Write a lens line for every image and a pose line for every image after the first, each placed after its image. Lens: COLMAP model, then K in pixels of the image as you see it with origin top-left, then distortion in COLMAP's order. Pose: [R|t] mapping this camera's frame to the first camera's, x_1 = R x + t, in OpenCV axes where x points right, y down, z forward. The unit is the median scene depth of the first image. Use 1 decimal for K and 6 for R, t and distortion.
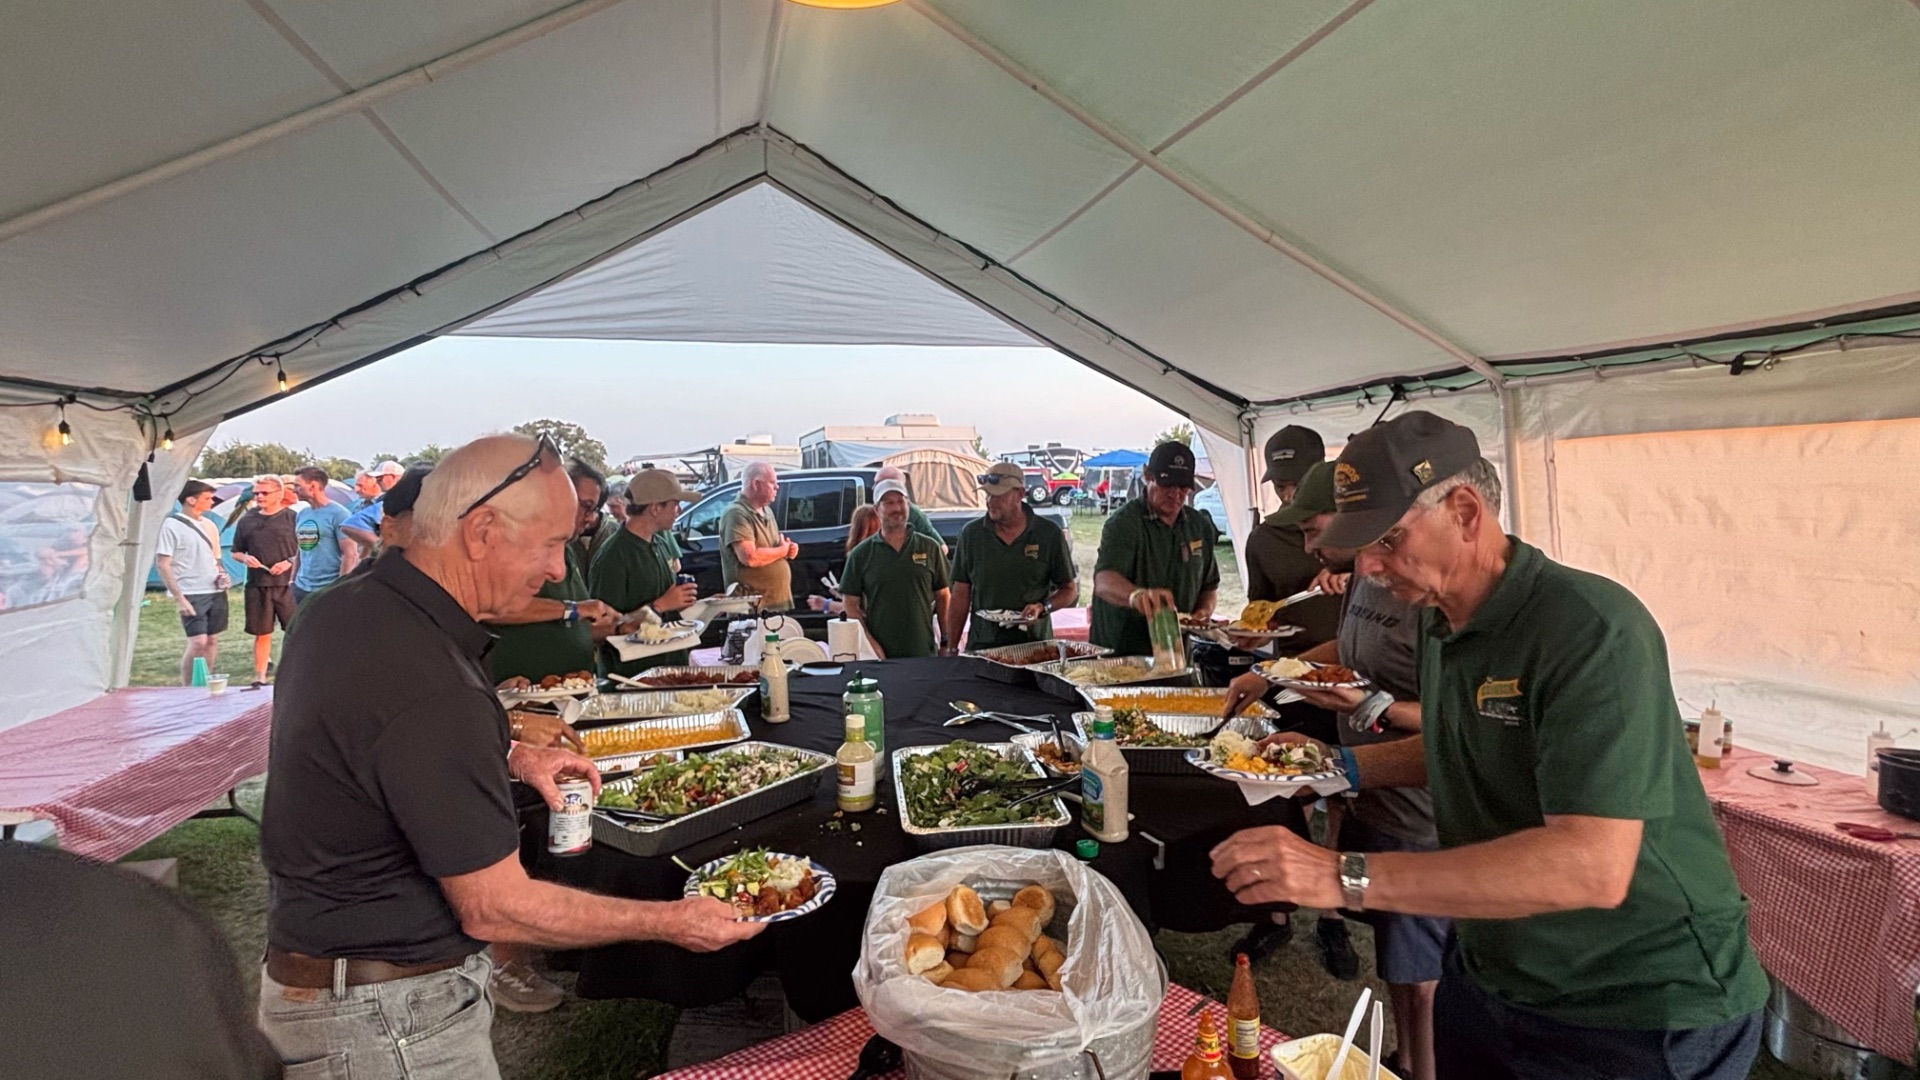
lens RADIAL K [[916.3, 0, 958.9], [0, 916.3, 541.2], [0, 0, 1]] dist [0.001826, -0.003169]
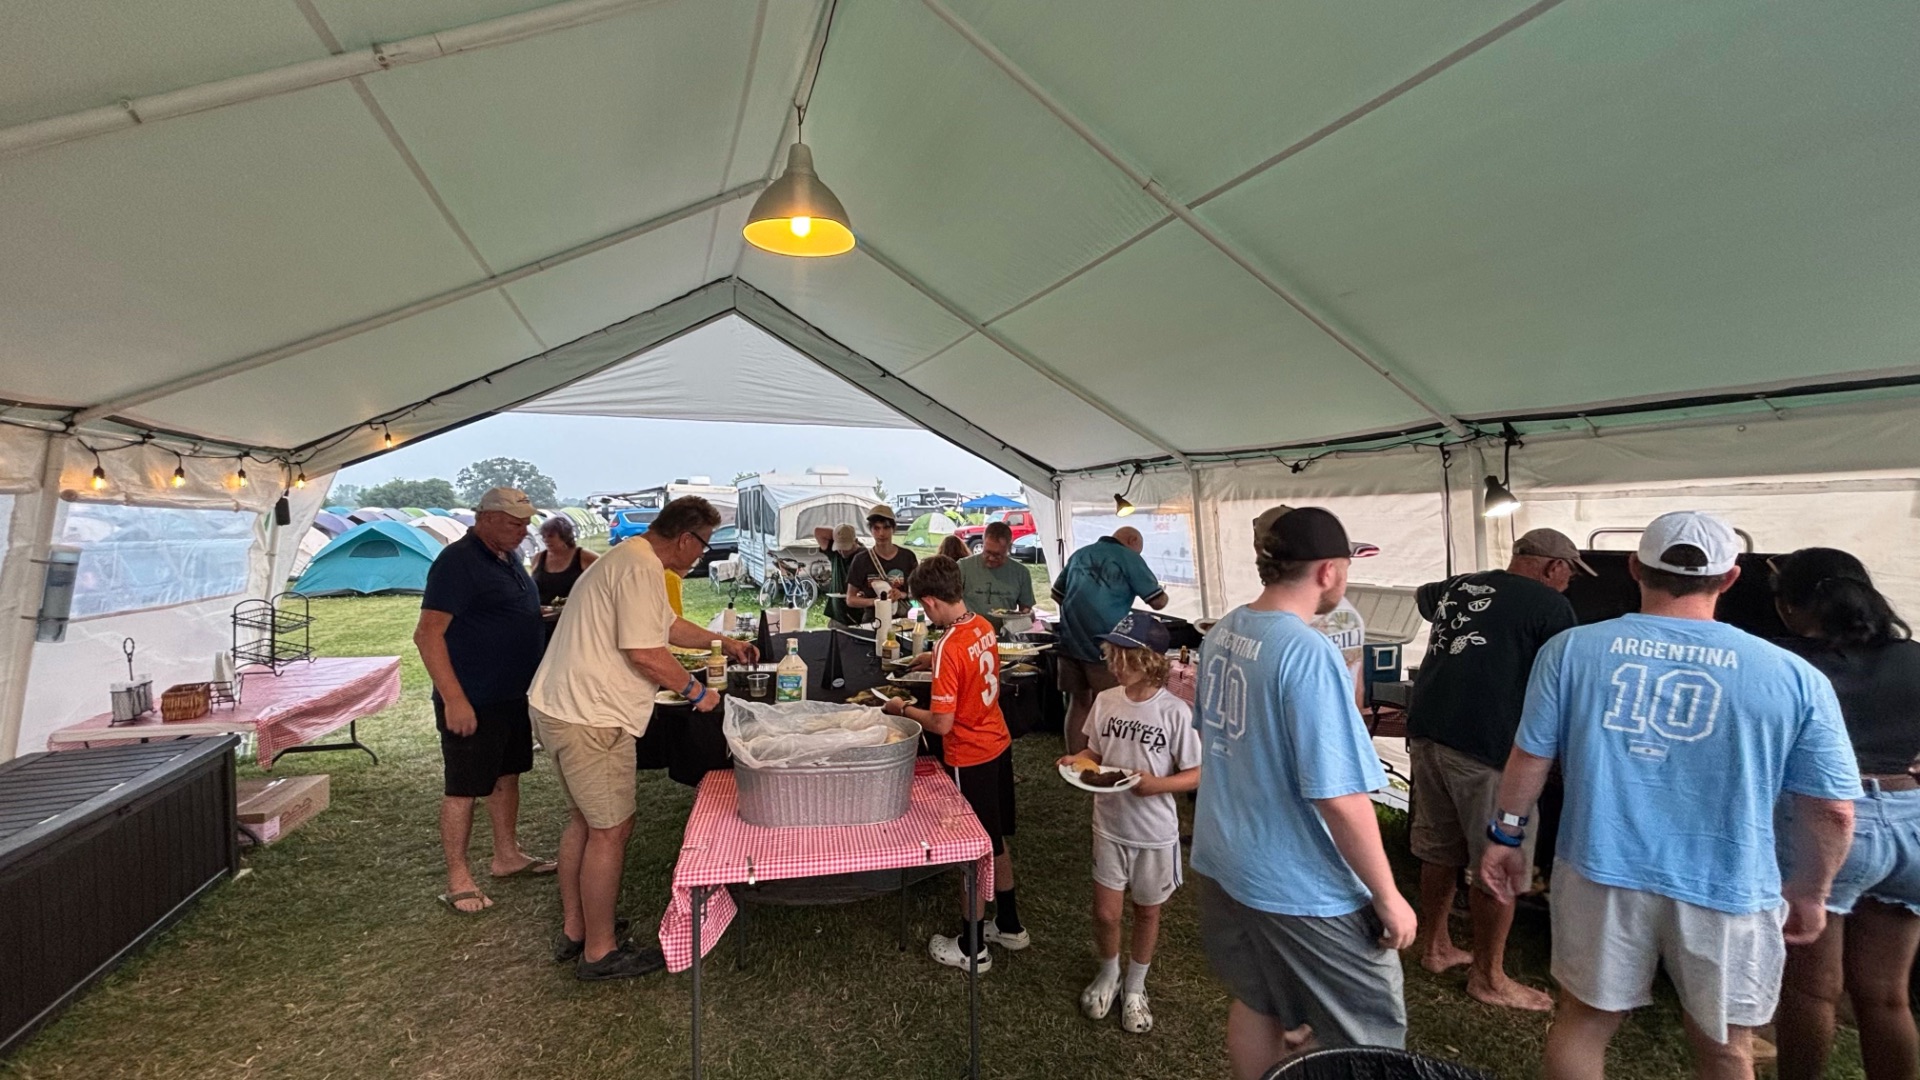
lens RADIAL K [[774.8, 0, 948.2], [0, 774.8, 542.2], [0, 0, 1]] dist [0.008661, 0.001699]
pose [[0.993734, 0.012368, 0.111085, -0.007897], [-0.008710, 0.999405, -0.033359, 0.027288], [-0.111431, 0.032182, 0.993251, -0.556802]]
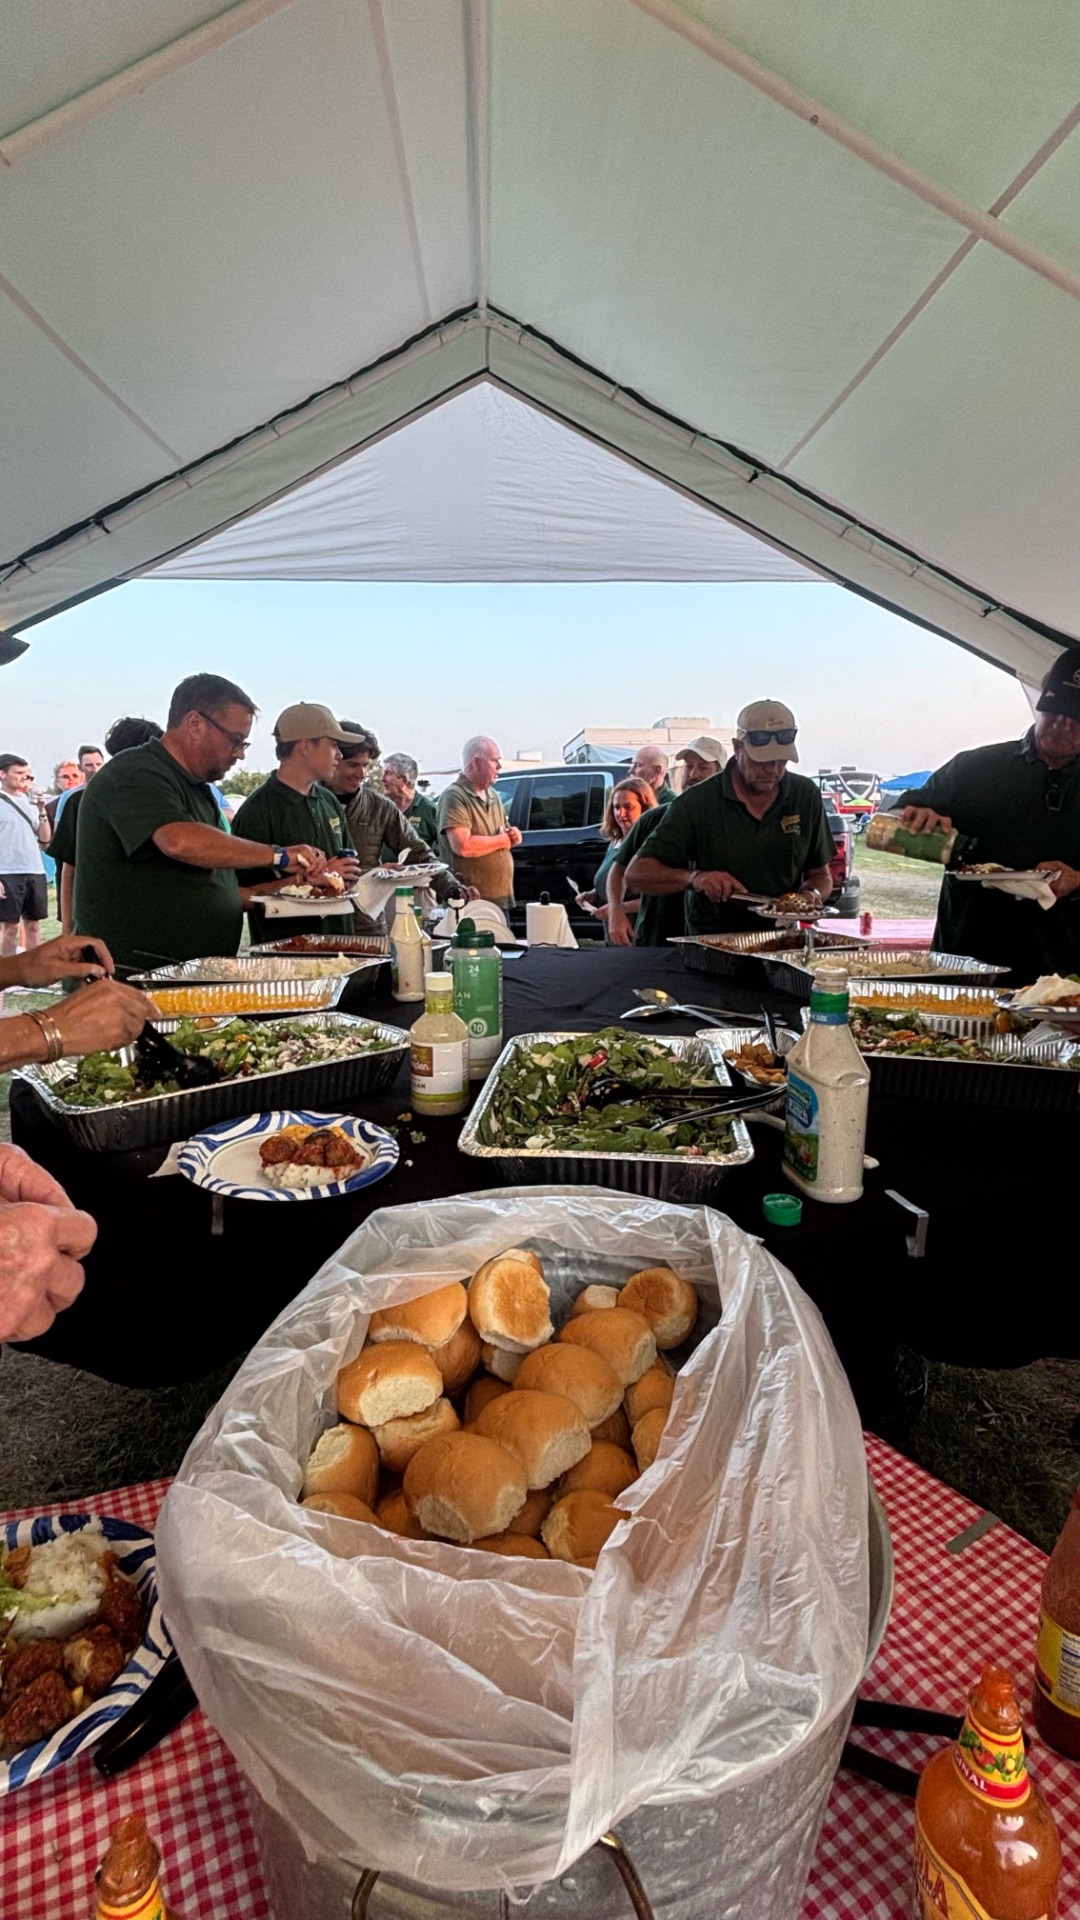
lens RADIAL K [[916.3, 0, 551.5], [0, 916.3, 961.6], [0, 0, 1]] dist [0.001826, -0.003169]
pose [[0.978552, 0.049980, -0.199847, 0.081556], [-0.031261, 0.994914, 0.095749, 0.102789], [0.203616, -0.087448, 0.975138, 0.333621]]
